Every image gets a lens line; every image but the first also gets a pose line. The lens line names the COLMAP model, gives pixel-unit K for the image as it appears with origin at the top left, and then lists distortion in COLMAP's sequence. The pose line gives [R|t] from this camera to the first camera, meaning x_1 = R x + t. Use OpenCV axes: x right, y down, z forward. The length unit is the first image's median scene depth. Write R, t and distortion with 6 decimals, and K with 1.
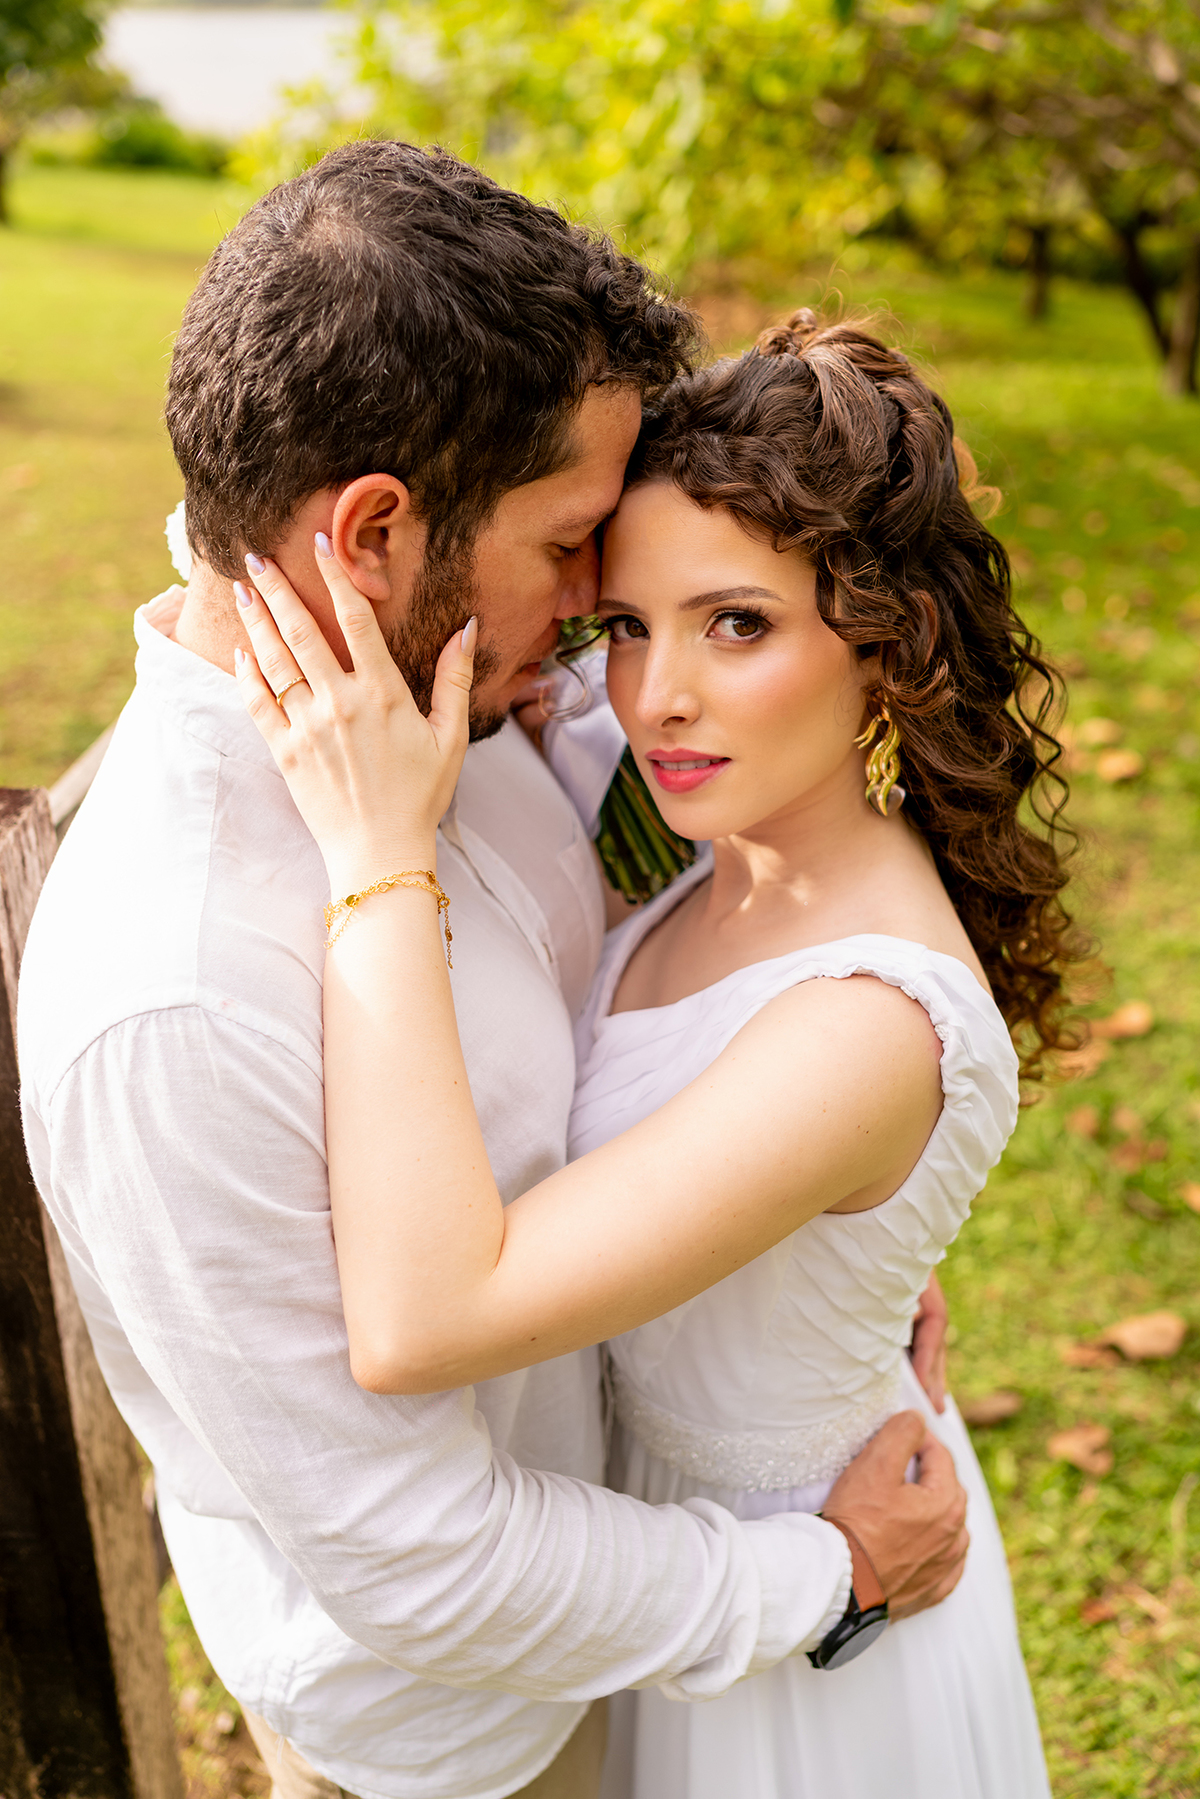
lens RADIAL K [[1752.1, 0, 600.0], [0, 1752.1, 899.5], [0, 0, 1]] dist [-0.009559, -0.003062]
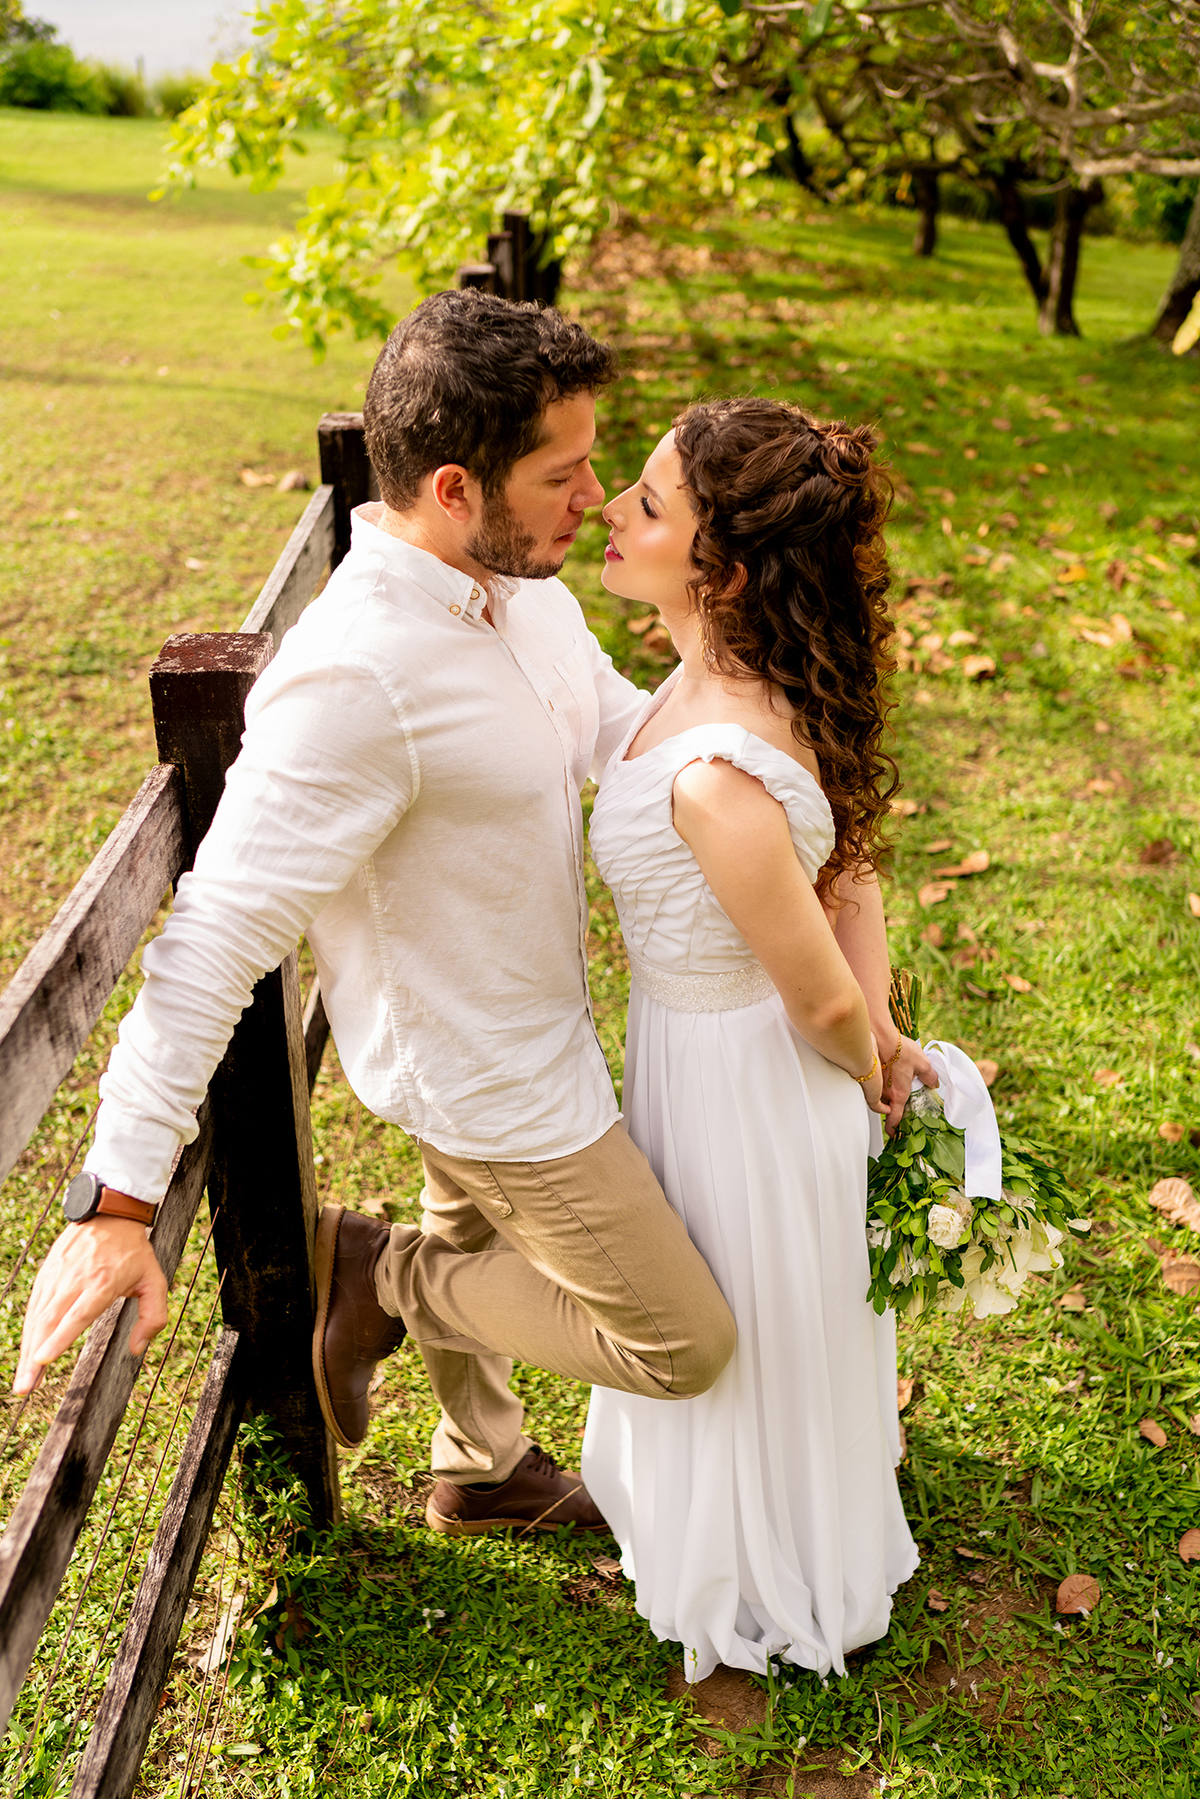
lens RADIAL K [[1752.1, 0, 600.0], [0, 1752.1, 899.5], [0, 0, 1]] dist [-0.009559, -0.003062]
pose [[0.998510, -0.024385, 0.048813, -0.014025], [0.022464, 0.998966, 0.039524, 0.022807], [-0.049726, -0.038368, 0.998026, -0.131983]]
